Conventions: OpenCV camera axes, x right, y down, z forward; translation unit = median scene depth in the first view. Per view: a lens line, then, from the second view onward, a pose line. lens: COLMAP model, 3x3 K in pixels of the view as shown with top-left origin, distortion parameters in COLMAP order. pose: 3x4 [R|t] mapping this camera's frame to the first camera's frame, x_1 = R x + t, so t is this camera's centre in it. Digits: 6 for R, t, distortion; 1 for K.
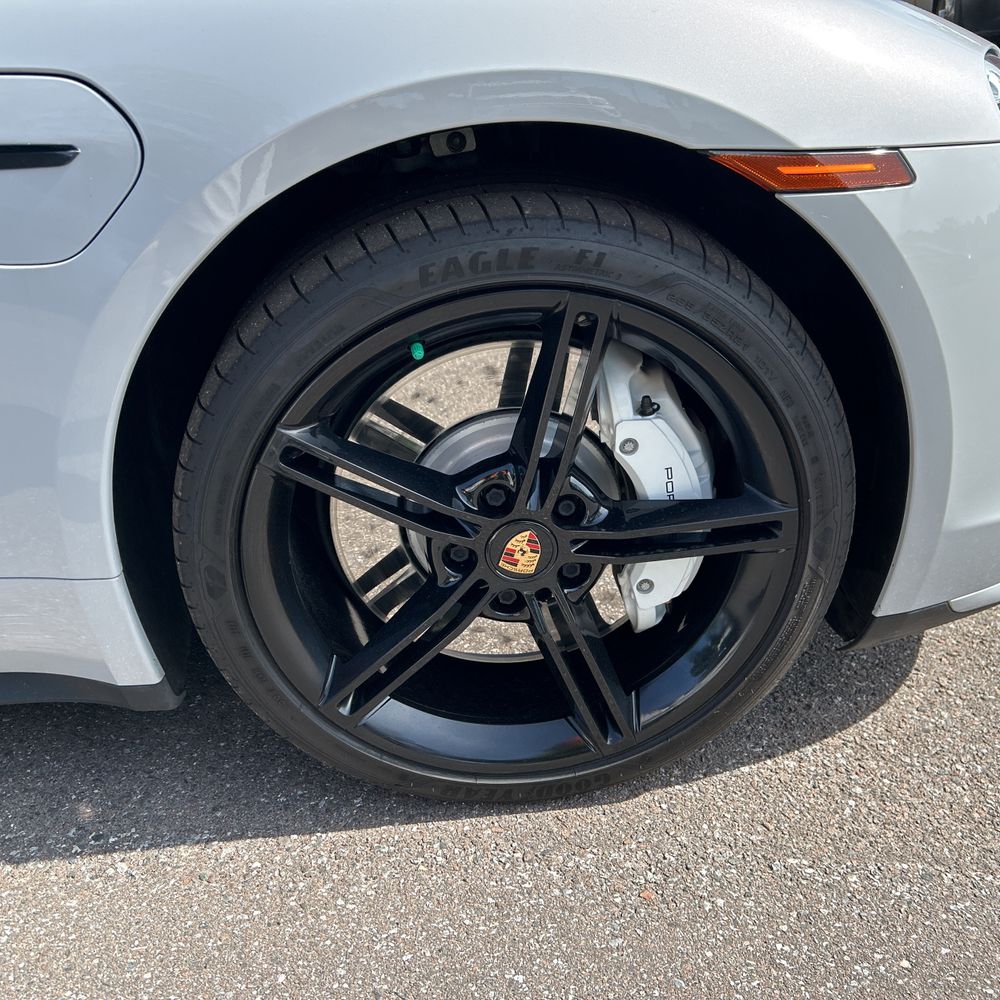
lens RADIAL K [[1022.9, 0, 498.8], [0, 1022.9, 506.2], [0, 0, 1]] dist [0.006841, 0.000000]
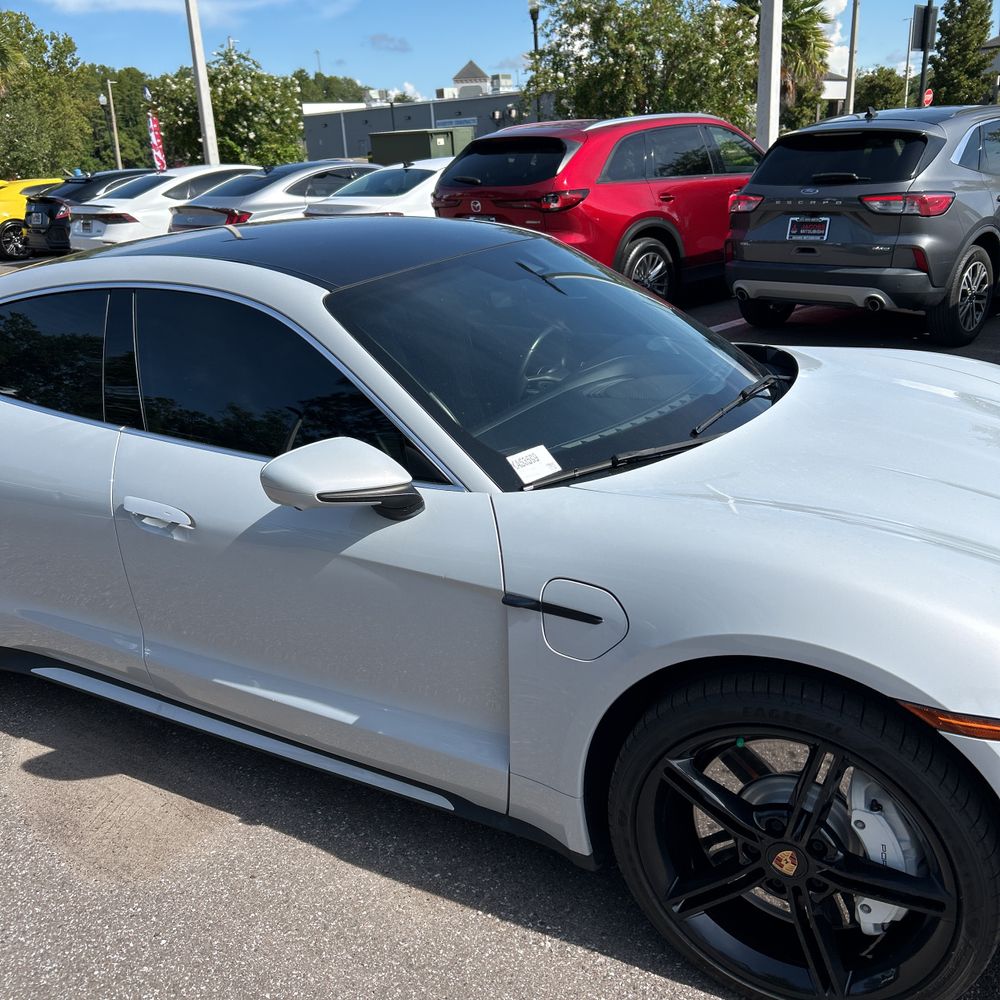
lens RADIAL K [[1022.9, 0, 487.0], [0, 1022.9, 499.7], [0, 0, 1]] dist [0.006841, 0.000000]
pose [[0.826264, 0.187642, -0.531111, 0.412276], [-0.257066, 0.964583, -0.059136, -0.315021], [0.501204, 0.185393, 0.845236, -0.851640]]
